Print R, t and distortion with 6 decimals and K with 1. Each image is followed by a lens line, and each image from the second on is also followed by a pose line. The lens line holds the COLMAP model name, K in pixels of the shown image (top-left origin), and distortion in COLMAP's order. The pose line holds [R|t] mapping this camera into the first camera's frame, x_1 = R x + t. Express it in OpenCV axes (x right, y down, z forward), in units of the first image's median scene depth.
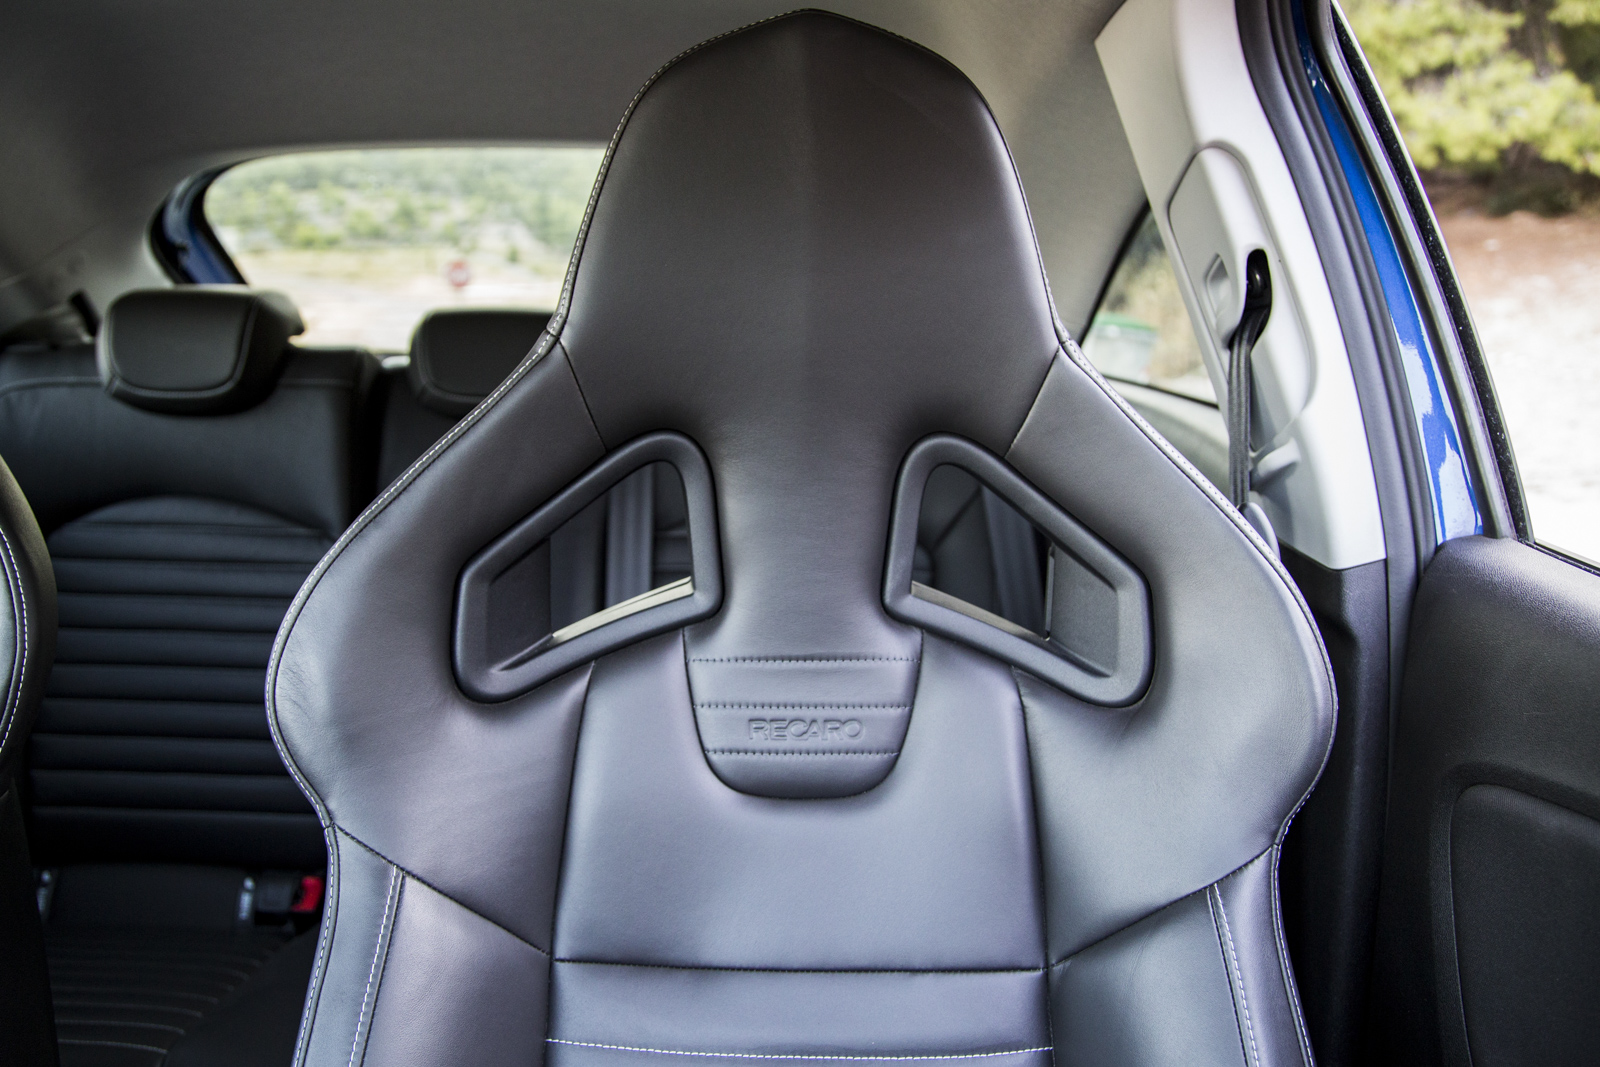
lens RADIAL K [[1307.6, 0, 800.0], [0, 1307.6, 533.5], [0, 0, 1]] dist [0.004150, -0.137377]
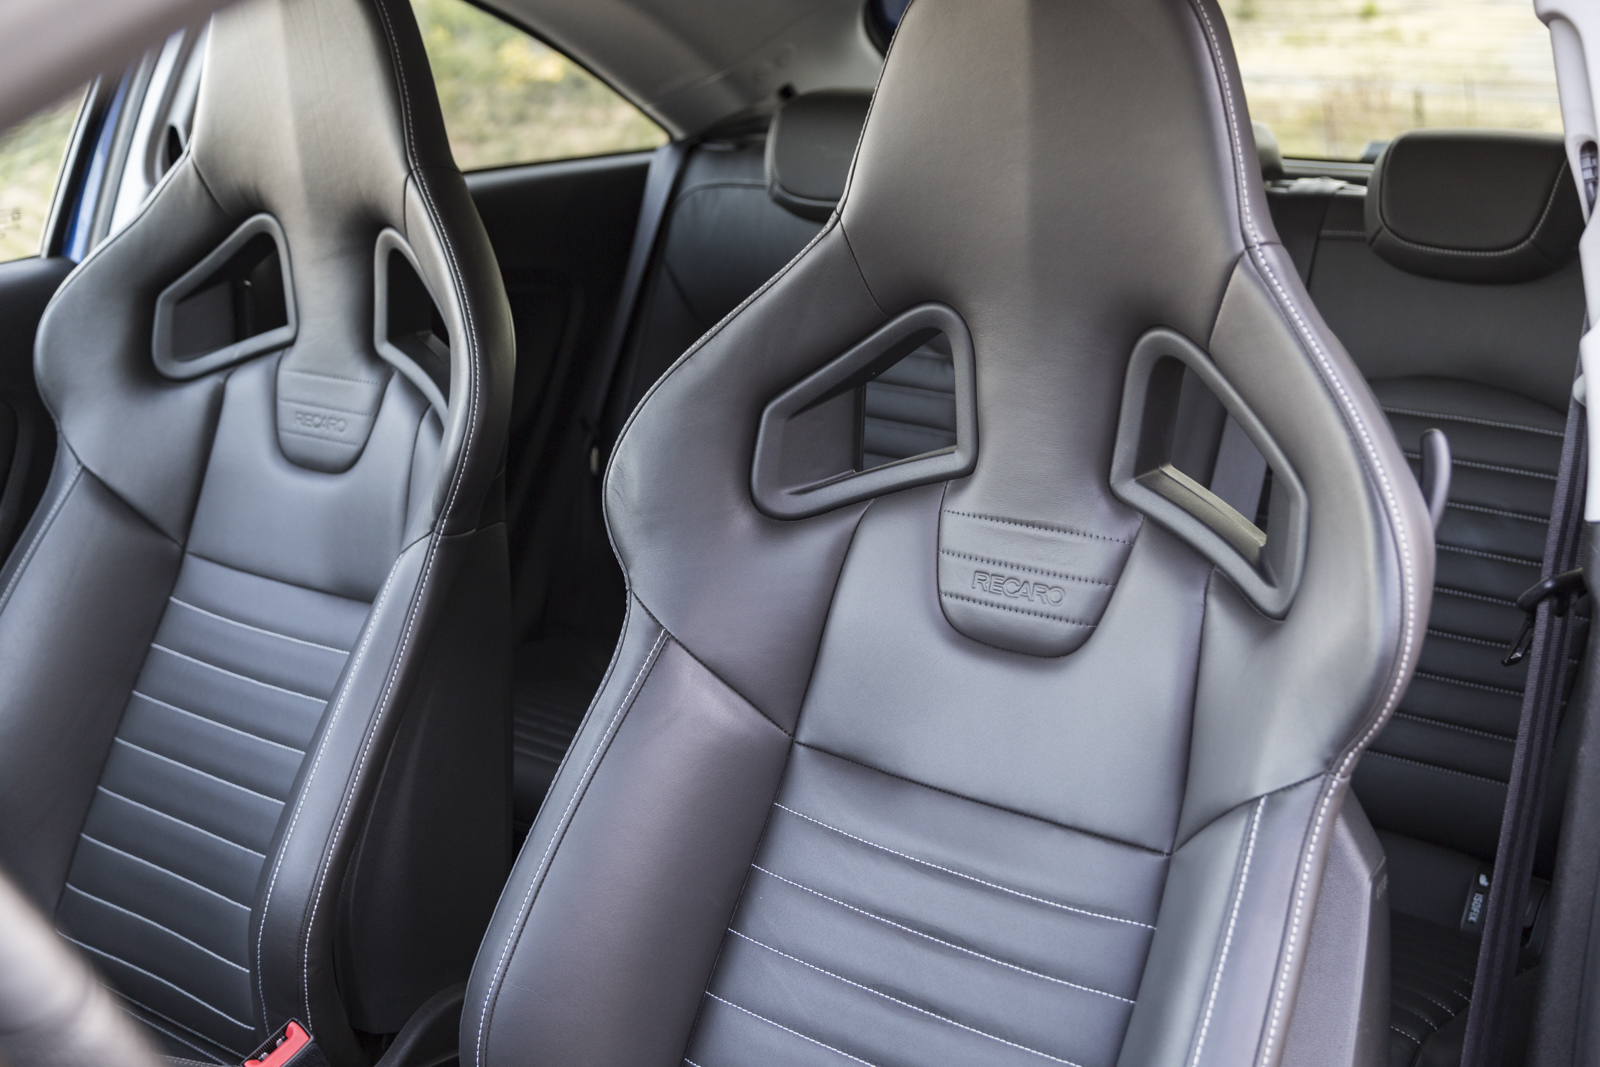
lens RADIAL K [[1855.2, 0, 806.3], [0, 1855.2, 496.2], [0, 0, 1]] dist [0.080559, 0.021558]
pose [[0.796110, 0.142432, -0.588151, 0.755841], [-0.095252, 0.989285, 0.110643, -0.078804], [0.597608, -0.032062, 0.801147, -0.328119]]
